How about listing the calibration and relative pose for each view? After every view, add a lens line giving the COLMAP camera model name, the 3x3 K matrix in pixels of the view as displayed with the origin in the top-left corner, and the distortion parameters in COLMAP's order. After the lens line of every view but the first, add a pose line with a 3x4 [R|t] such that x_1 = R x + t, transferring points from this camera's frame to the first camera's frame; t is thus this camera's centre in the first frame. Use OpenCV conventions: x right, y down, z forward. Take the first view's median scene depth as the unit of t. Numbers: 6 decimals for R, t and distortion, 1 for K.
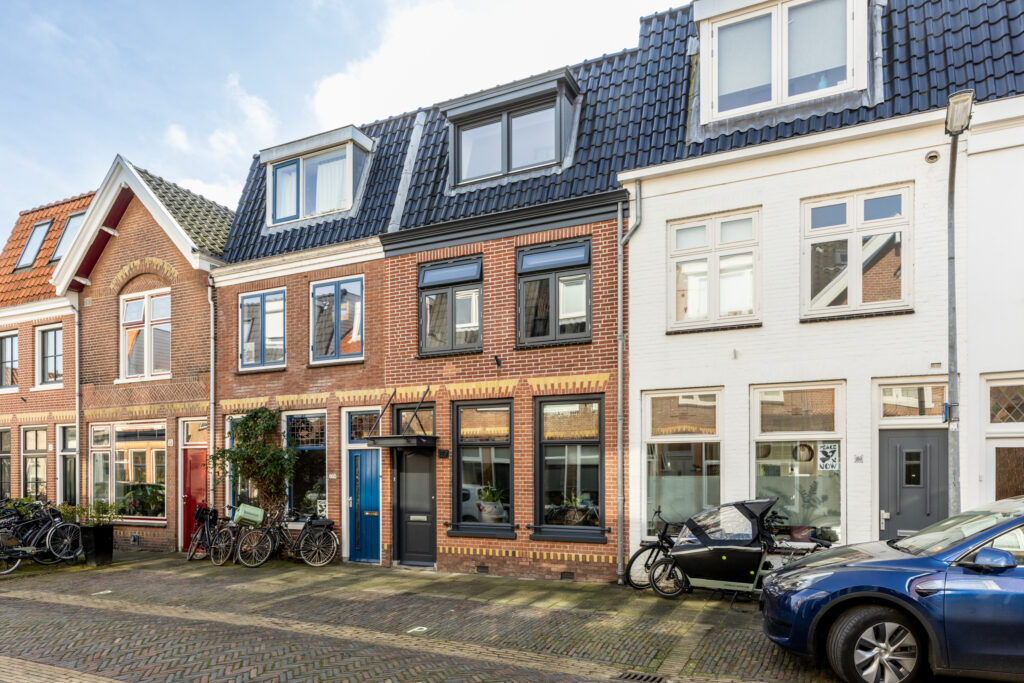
lens RADIAL K [[622.9, 0, 512.2], [0, 622.9, 328.1], [0, 0, 1]] dist [0.004801, 0.000230]
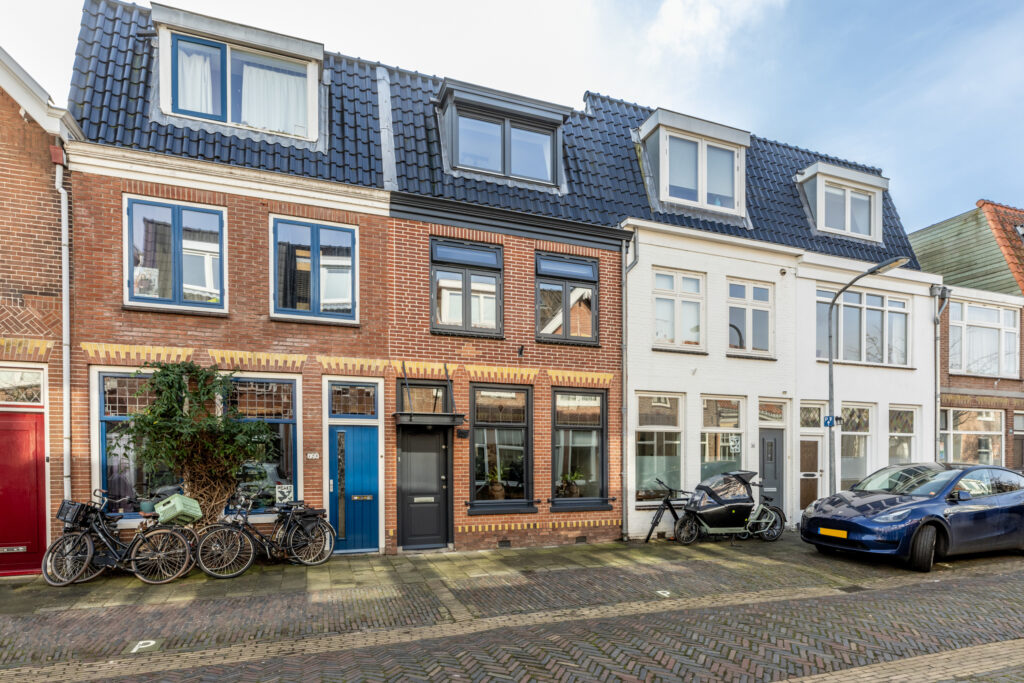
lens RADIAL K [[564.5, 0, 477.7], [0, 564.5, 326.9], [0, 0, 1]] dist [-0.001690, -0.000089]
pose [[0.699481, 0.158271, 0.696905, -0.769339], [-0.167433, 0.984320, -0.055492, 0.080806], [-0.694761, -0.077870, 0.715013, 0.355700]]
